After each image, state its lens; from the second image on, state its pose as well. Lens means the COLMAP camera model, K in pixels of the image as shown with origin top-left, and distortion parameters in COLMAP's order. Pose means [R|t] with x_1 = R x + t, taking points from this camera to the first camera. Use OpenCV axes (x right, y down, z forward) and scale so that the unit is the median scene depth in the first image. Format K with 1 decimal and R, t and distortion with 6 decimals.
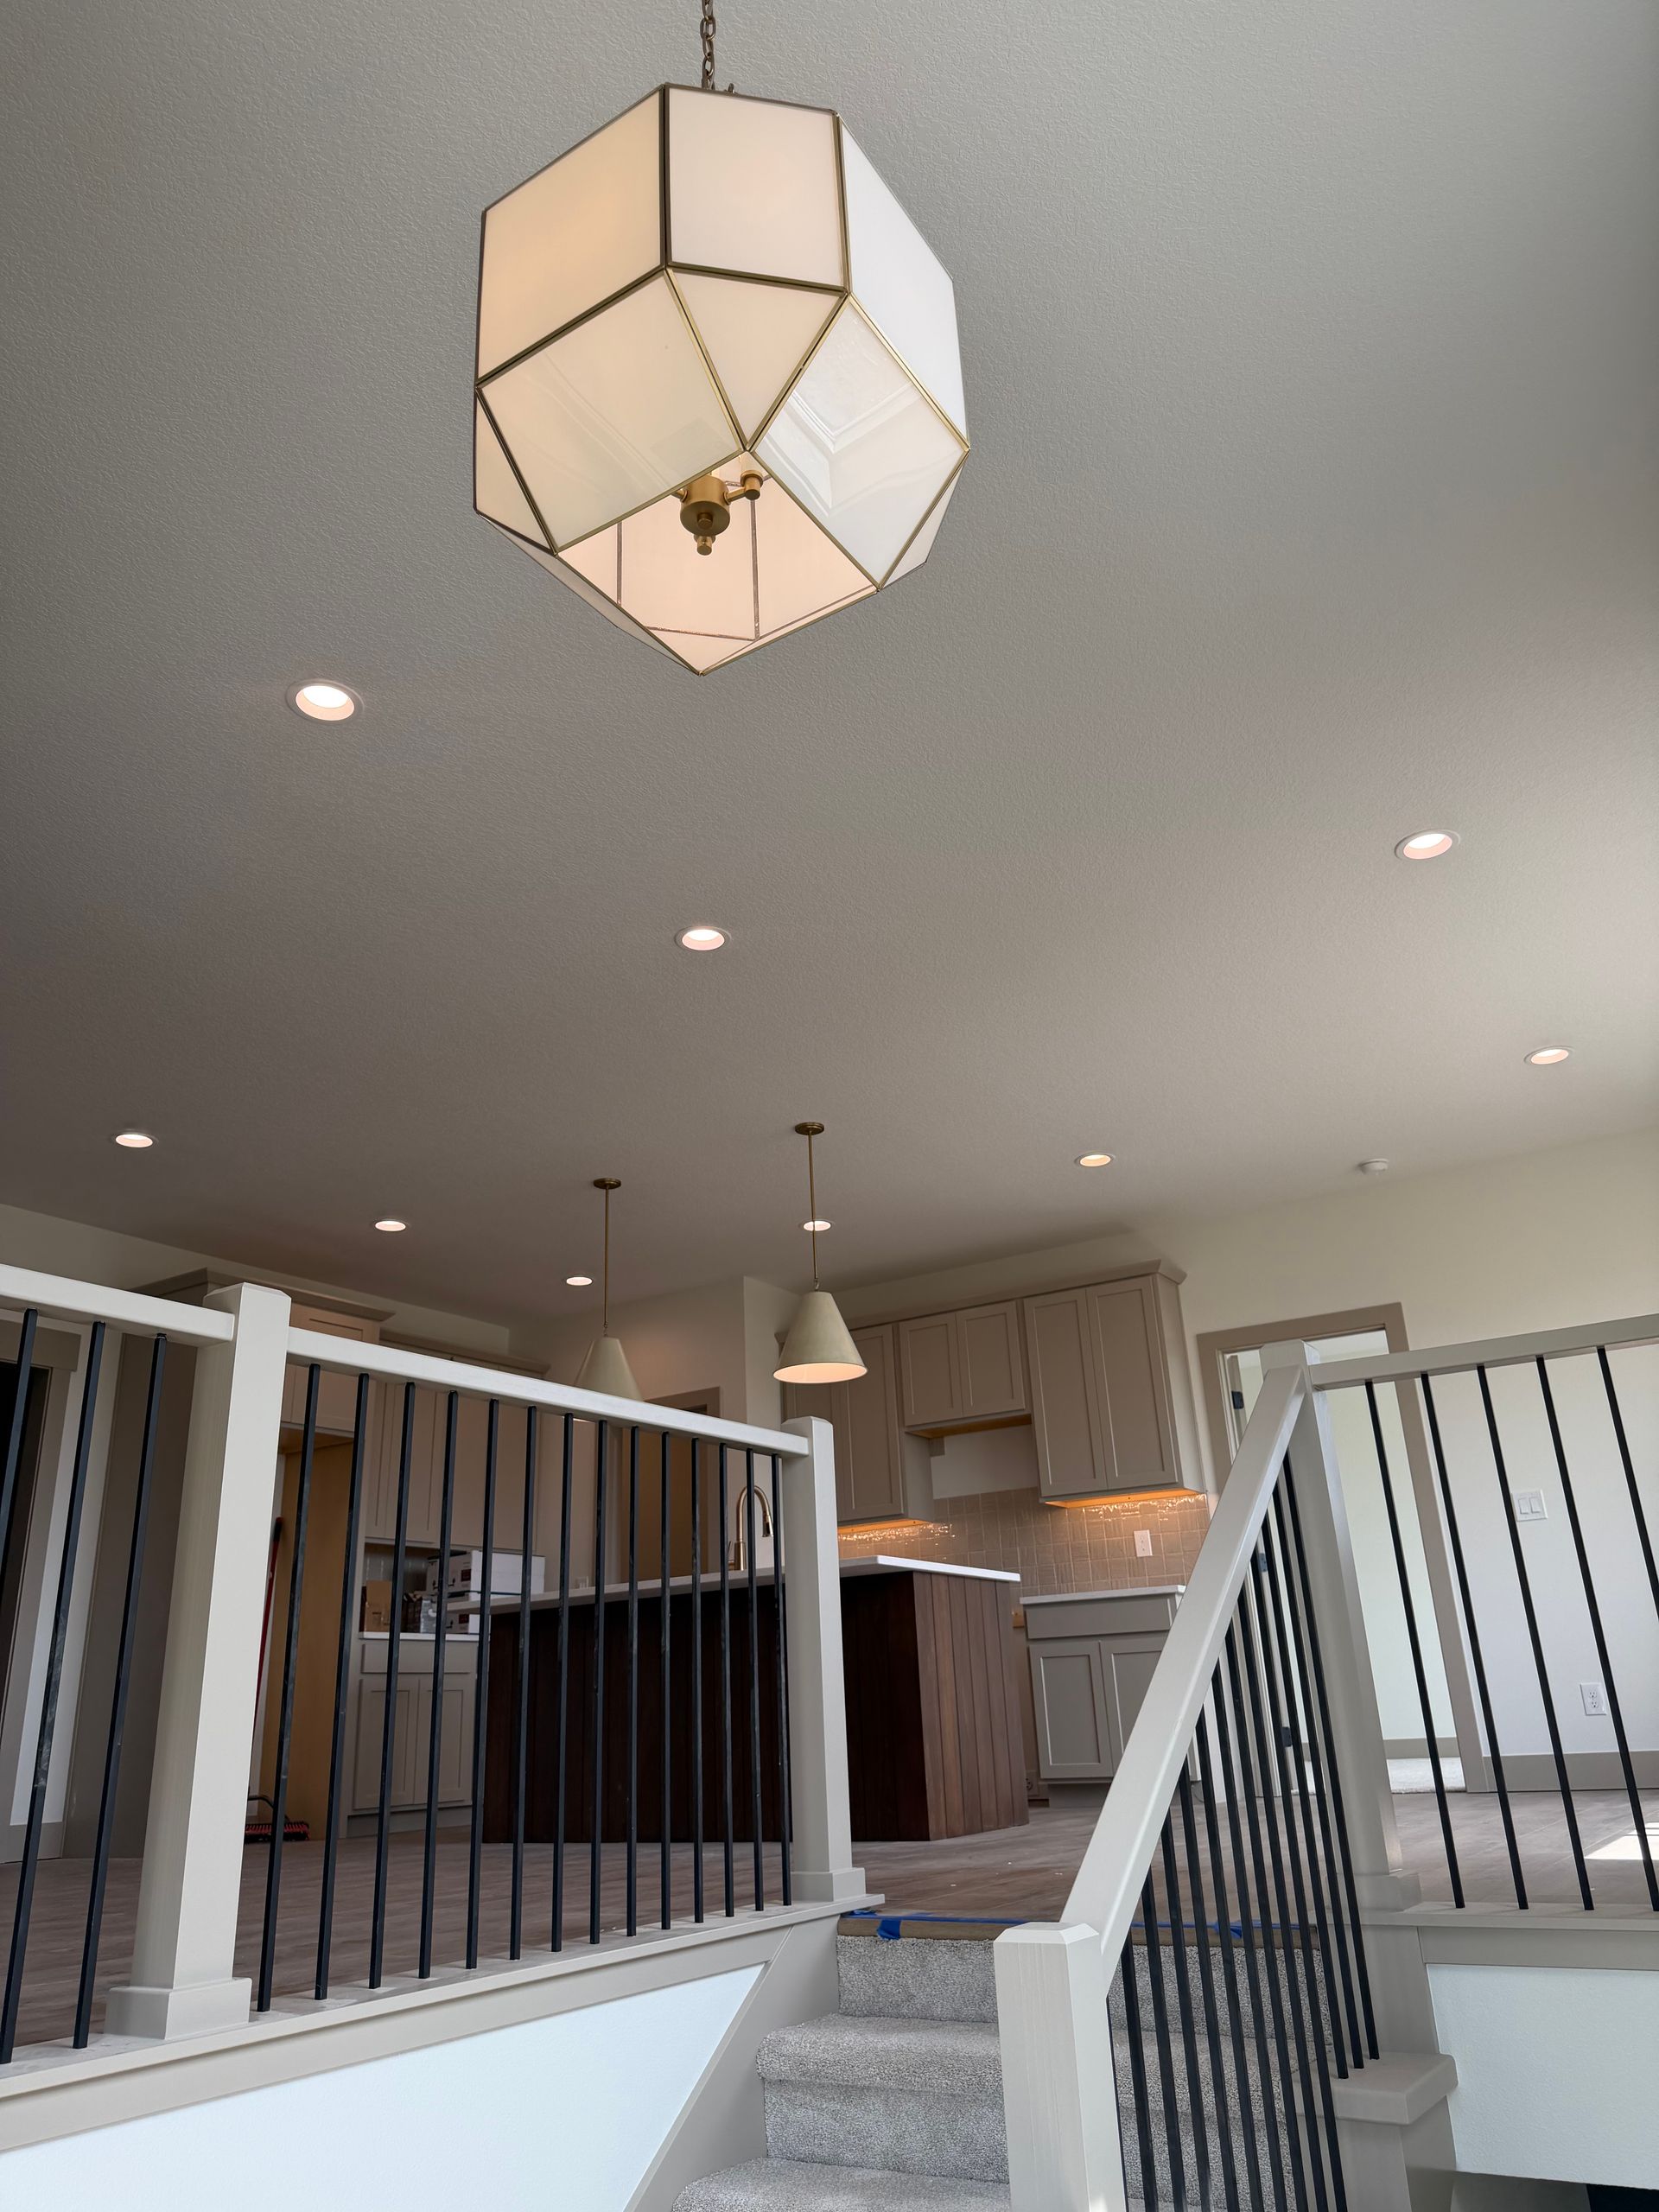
lens RADIAL K [[1553.5, 0, 826.5], [0, 1553.5, 1116.1], [0, 0, 1]] dist [0.049998, -0.057835]
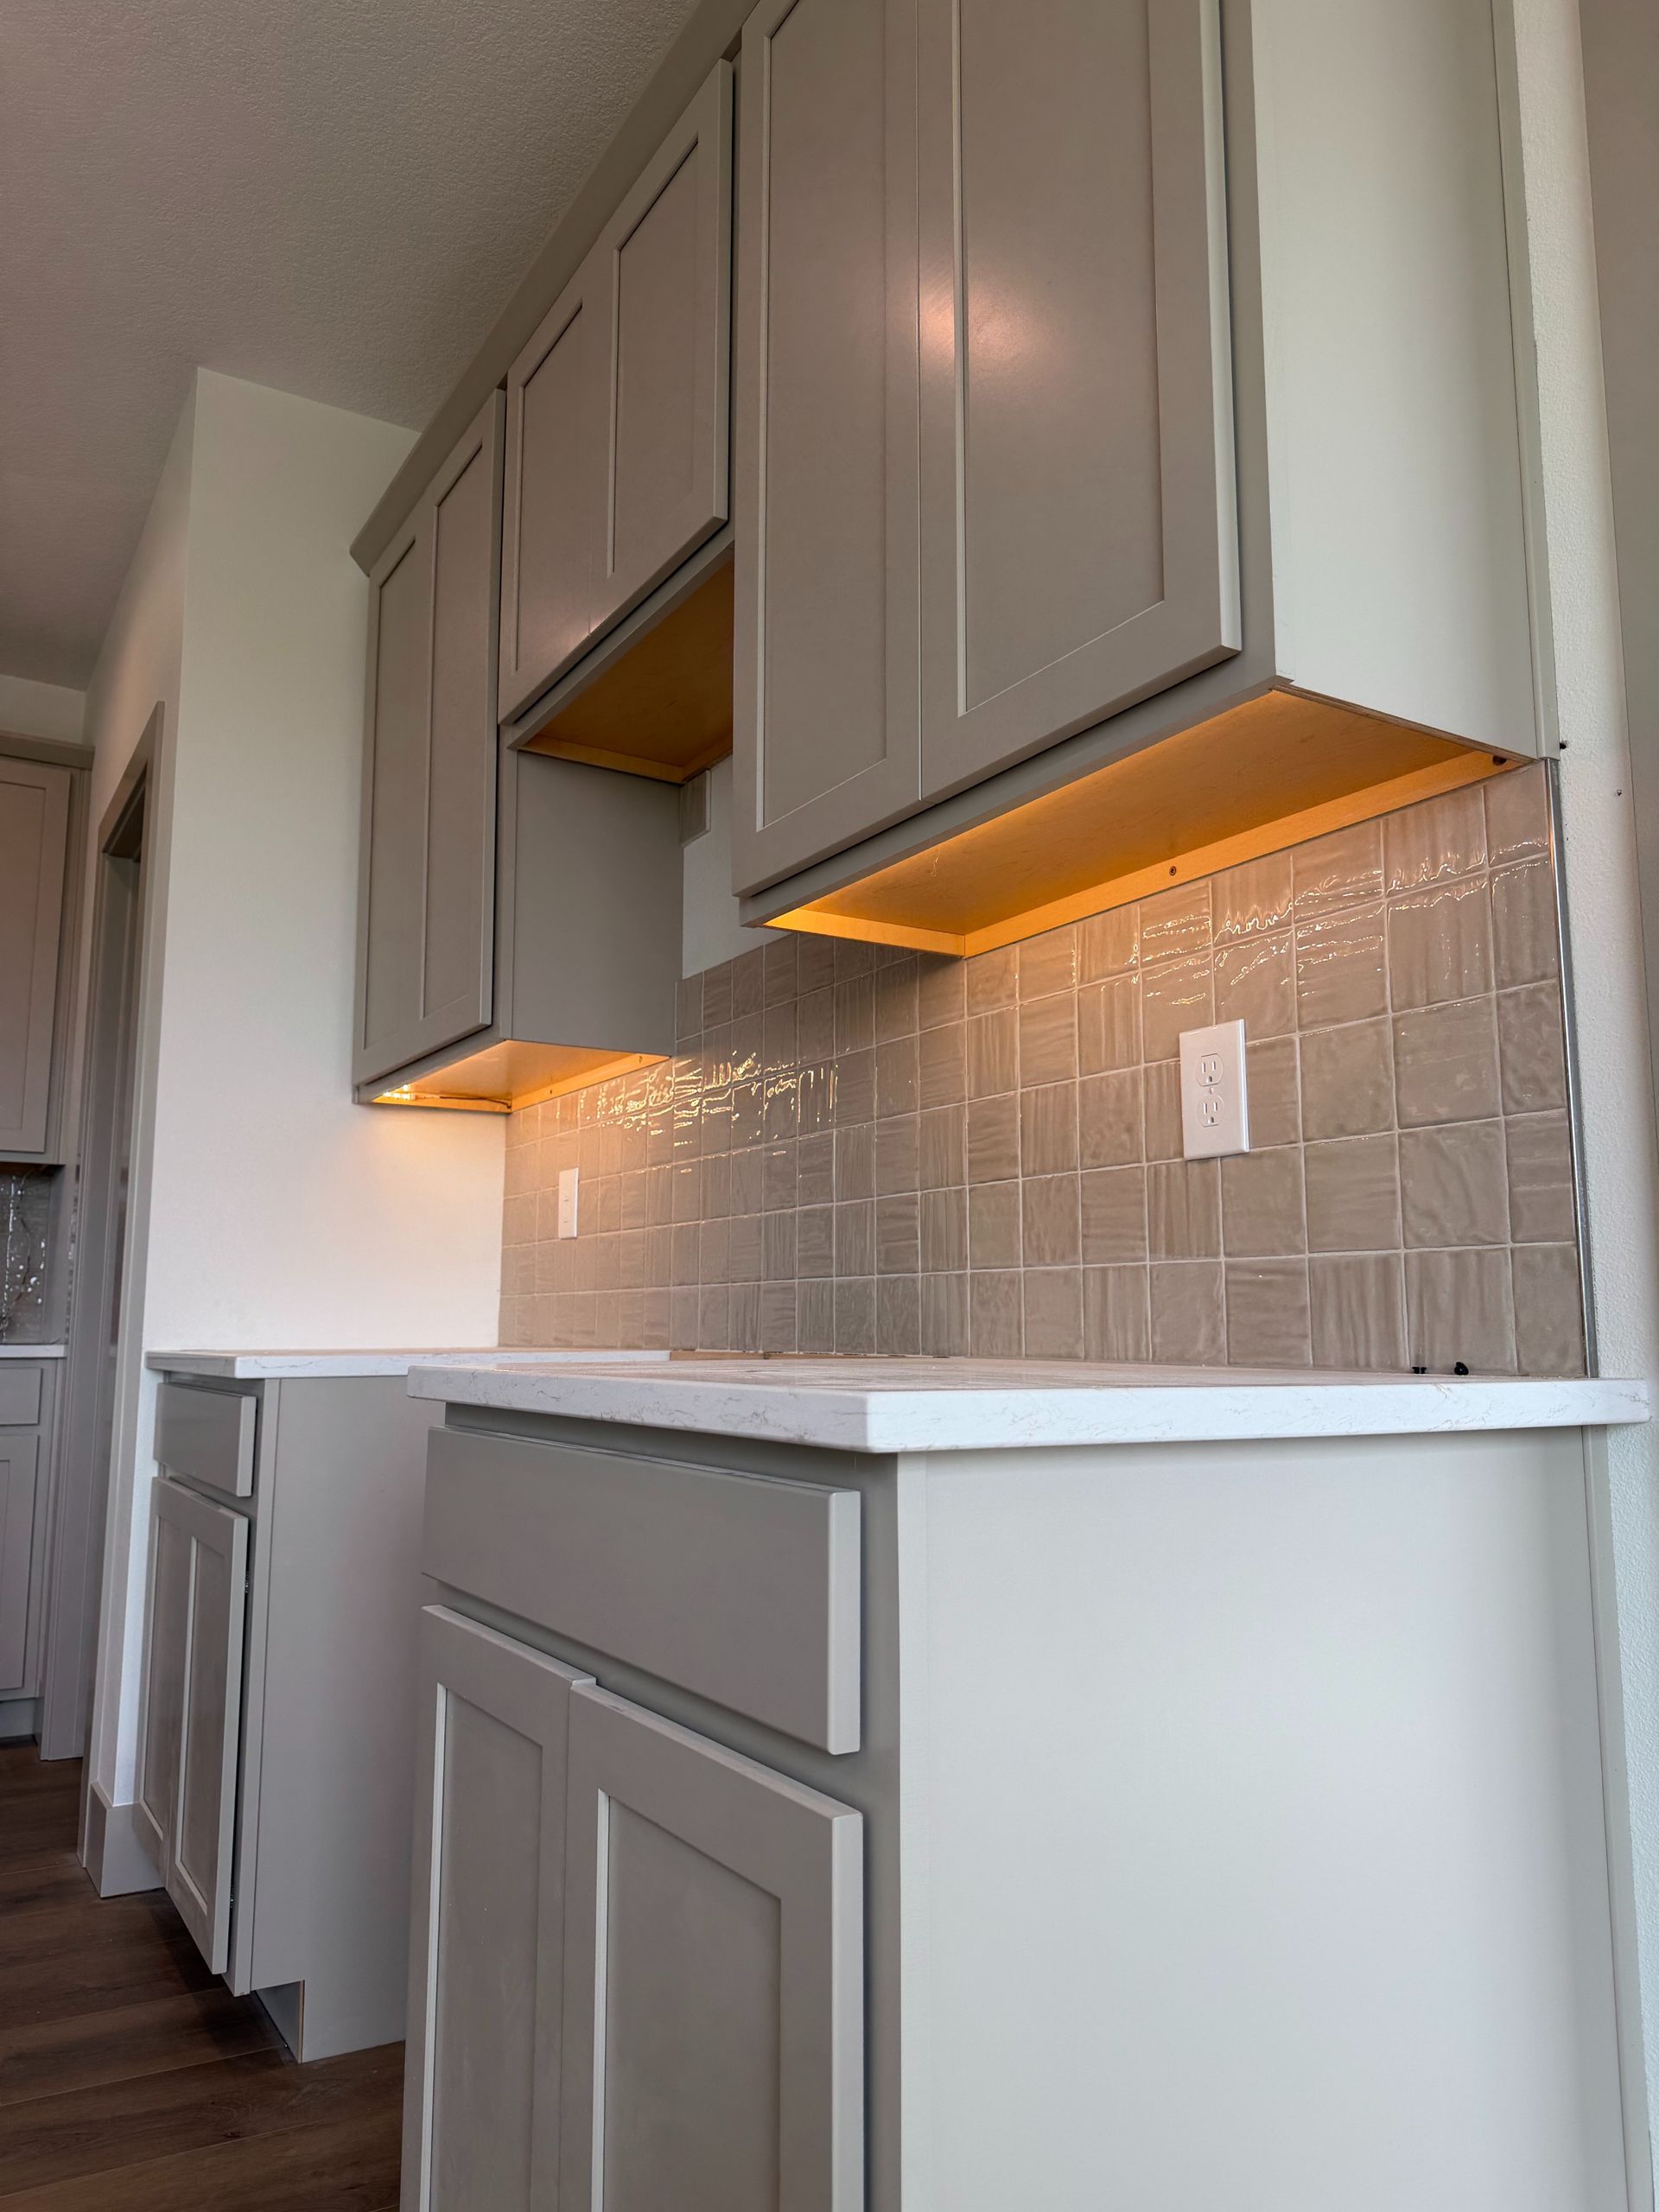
lens RADIAL K [[1553.5, 0, 826.5], [0, 1553.5, 1116.1], [0, 0, 1]] dist [0.049998, -0.057835]
pose [[0.895841, -0.008200, -0.444299, 0.228379], [0.108690, 0.973504, 0.201186, 0.219580], [0.430877, -0.228522, 0.872996, 0.765991]]
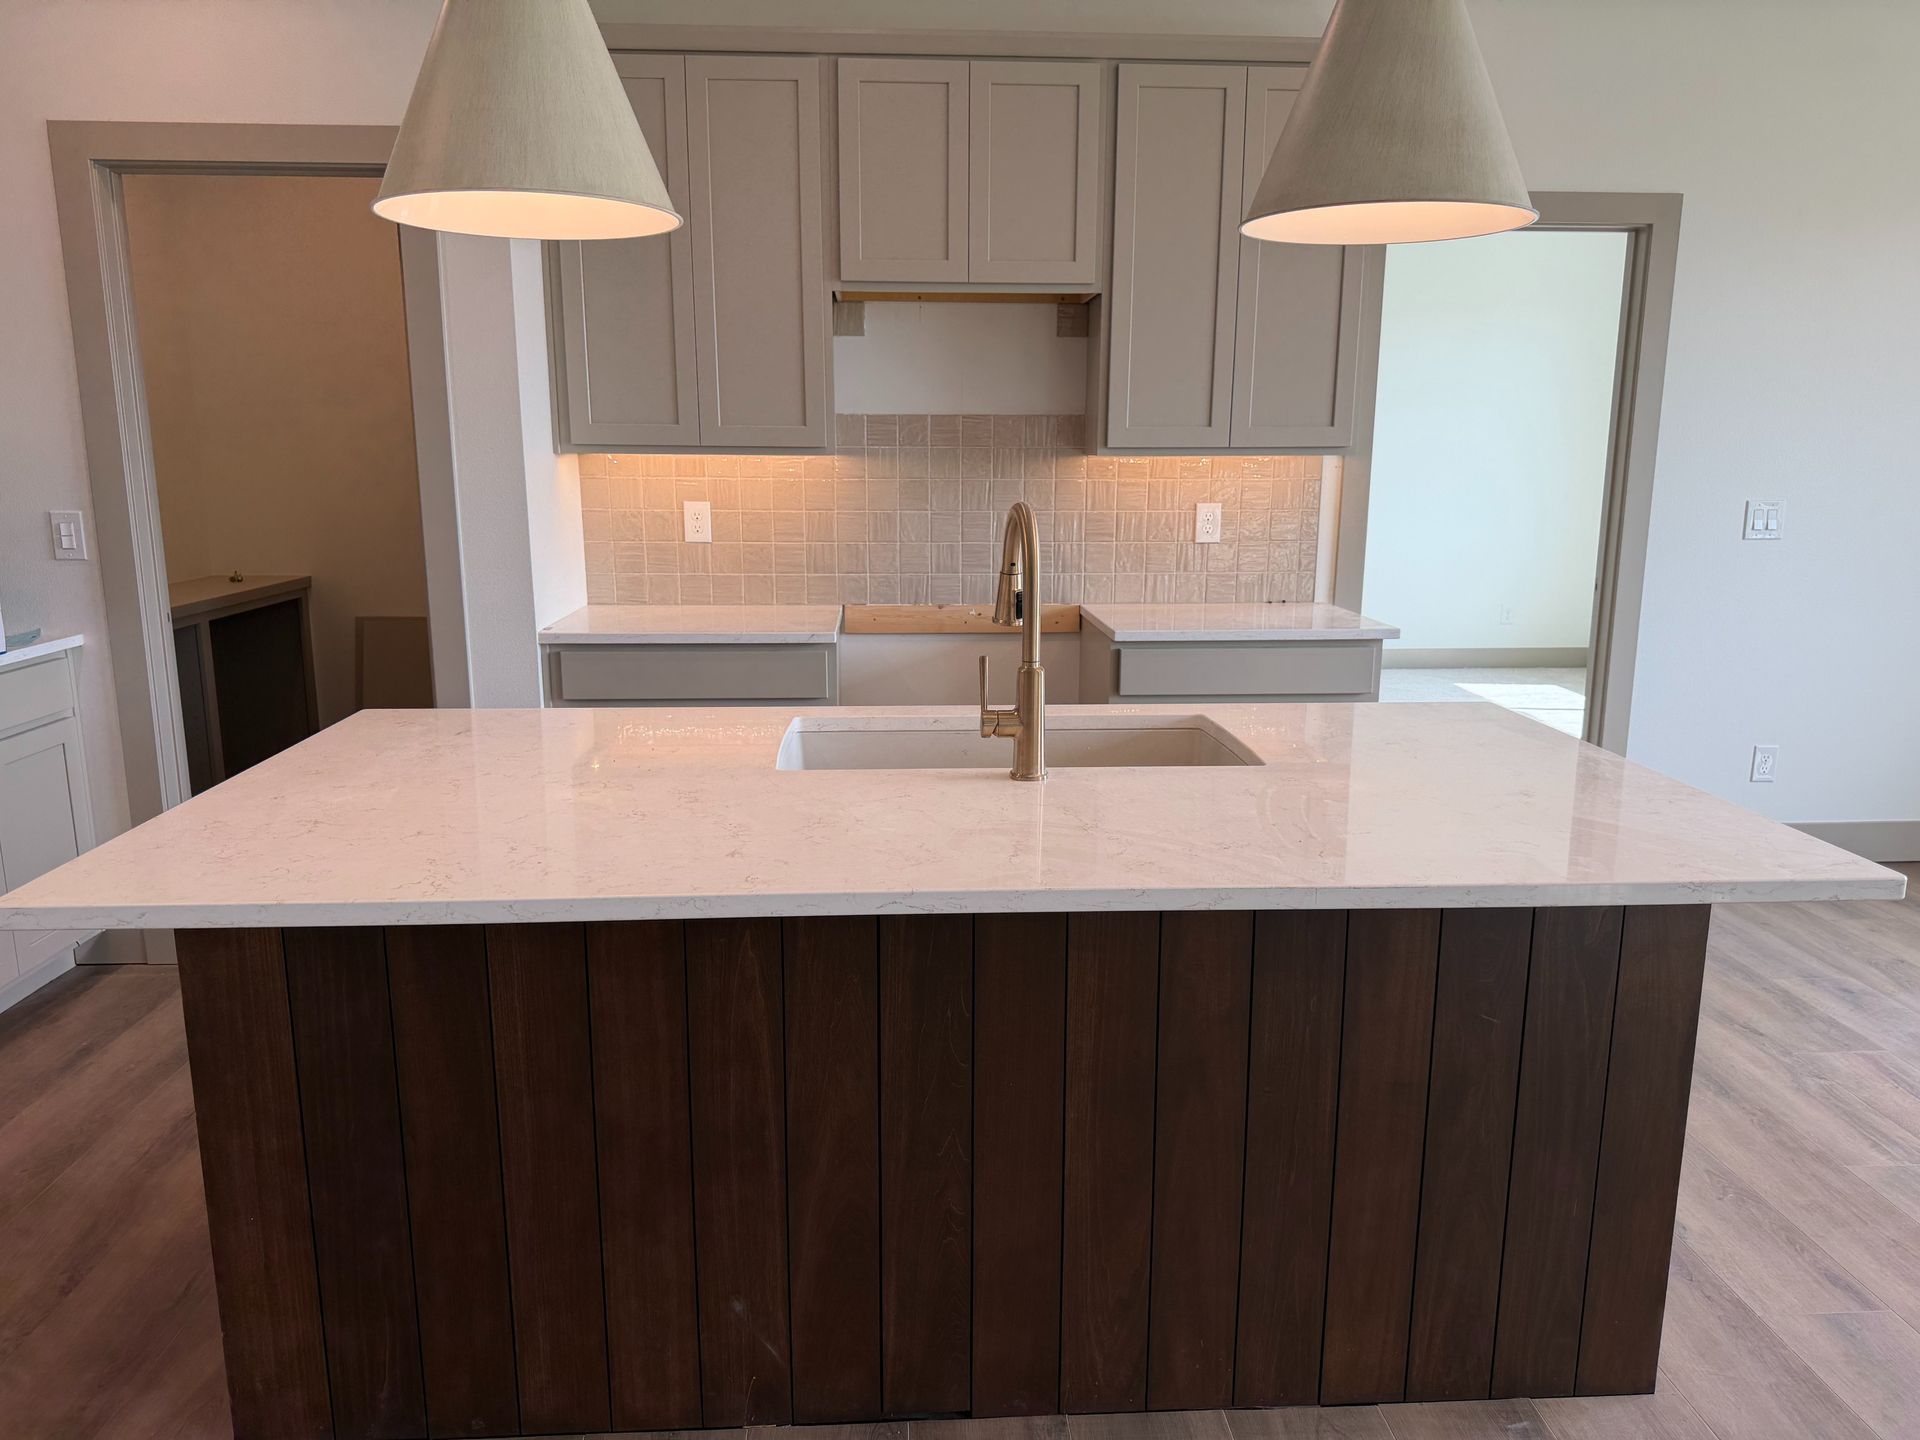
lens RADIAL K [[1348.4, 0, 960.0], [0, 1348.4, 720.0], [0, 0, 1]] dist [0.049998, -0.057835]
pose [[0.809861, -0.064065, 0.583113, -0.191618], [-0.244421, 0.866775, 0.434696, 0.120744], [-0.533277, -0.494568, 0.686308, 0.597282]]
